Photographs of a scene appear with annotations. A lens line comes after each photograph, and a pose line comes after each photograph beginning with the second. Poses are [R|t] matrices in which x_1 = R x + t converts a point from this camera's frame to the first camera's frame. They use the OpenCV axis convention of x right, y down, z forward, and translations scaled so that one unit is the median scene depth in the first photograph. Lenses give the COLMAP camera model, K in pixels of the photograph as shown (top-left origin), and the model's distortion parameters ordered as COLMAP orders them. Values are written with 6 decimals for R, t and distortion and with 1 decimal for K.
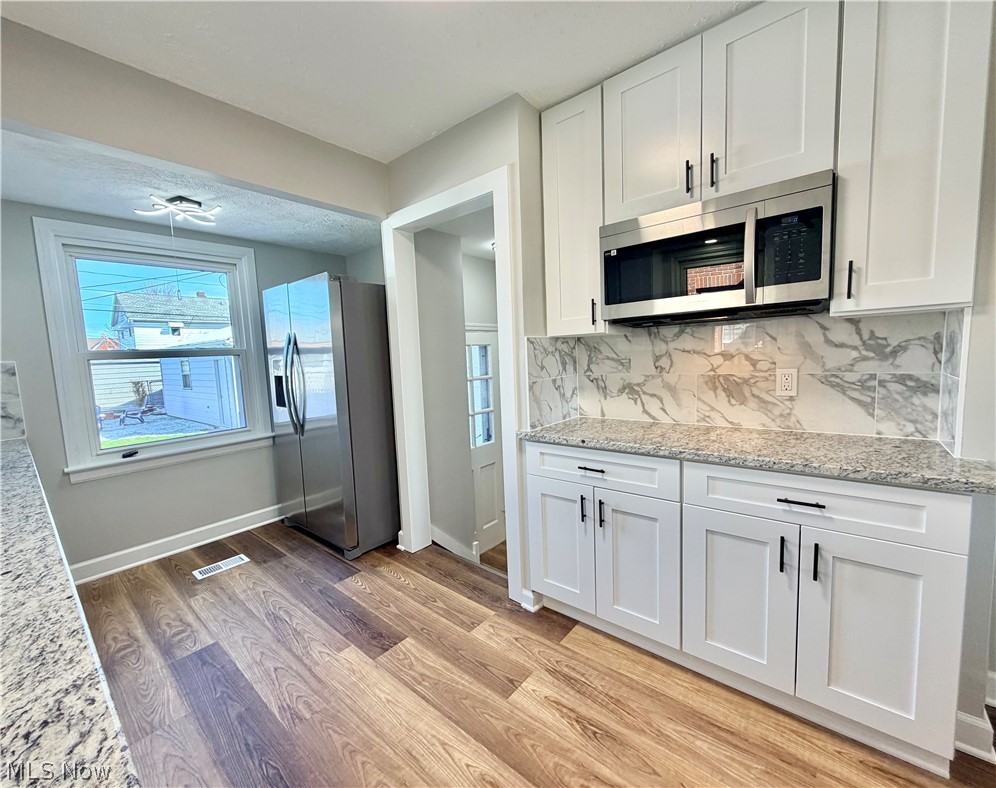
lens RADIAL K [[419.7, 0, 469.9], [0, 419.7, 396.3], [0, 0, 1]] dist [0.000570, 0.000032]
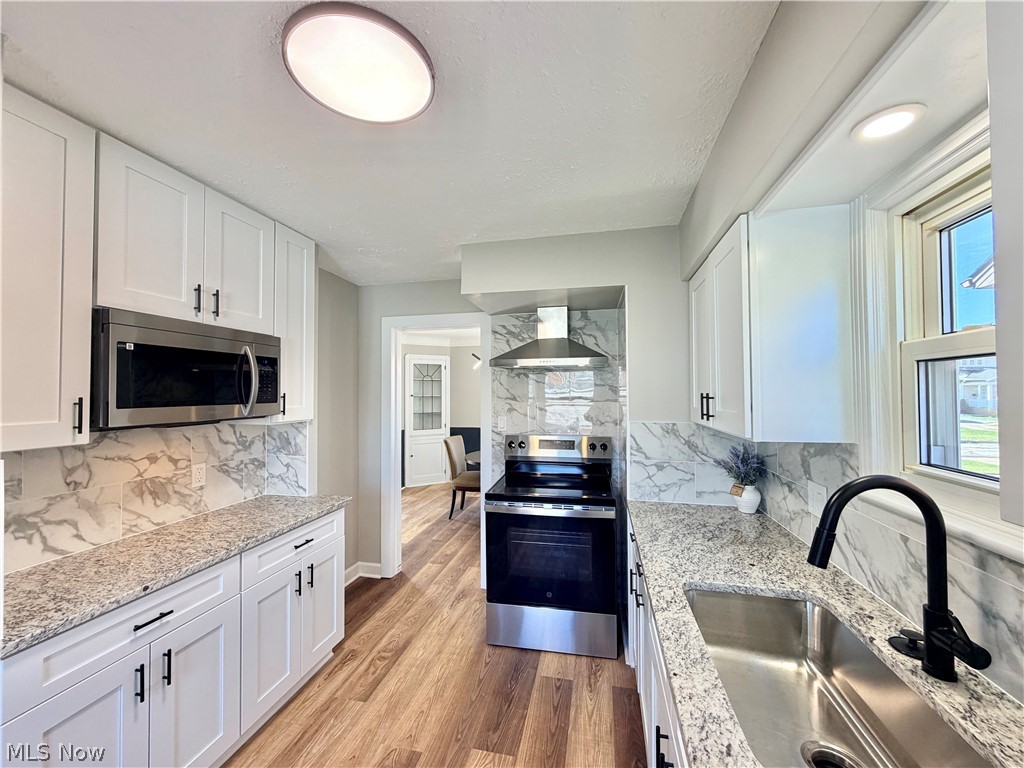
lens RADIAL K [[406.8, 0, 508.6], [0, 406.8, 386.9], [0, 0, 1]] dist [0.000489, 0.000081]
pose [[-0.487873, 0.059486, 0.870885, -0.698984], [0.110742, 0.993832, -0.005846, -0.174216], [-0.865862, 0.093591, -0.491451, 0.747757]]
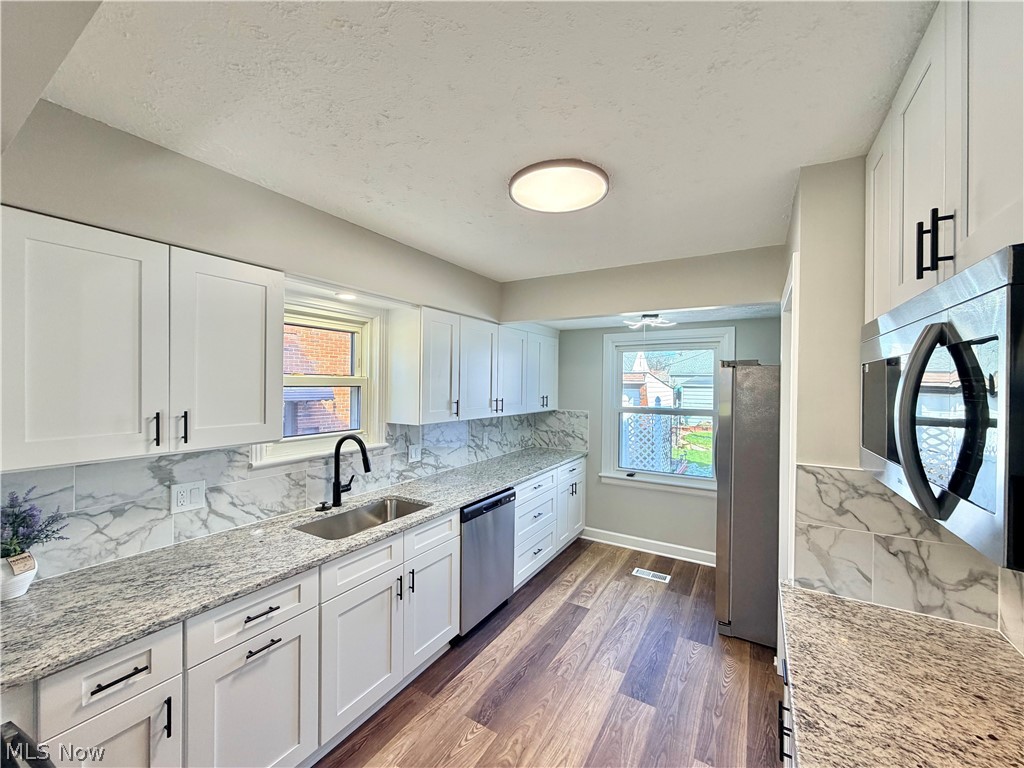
lens RADIAL K [[406.8, 0, 505.5], [0, 406.8, 386.2], [0, 0, 1]] dist [0.000489, 0.000081]
pose [[0.178561, 0.052245, -0.982541, 0.841736], [-0.117150, 0.992615, 0.031491, -0.267083], [0.976930, 0.109481, 0.183363, 0.350267]]
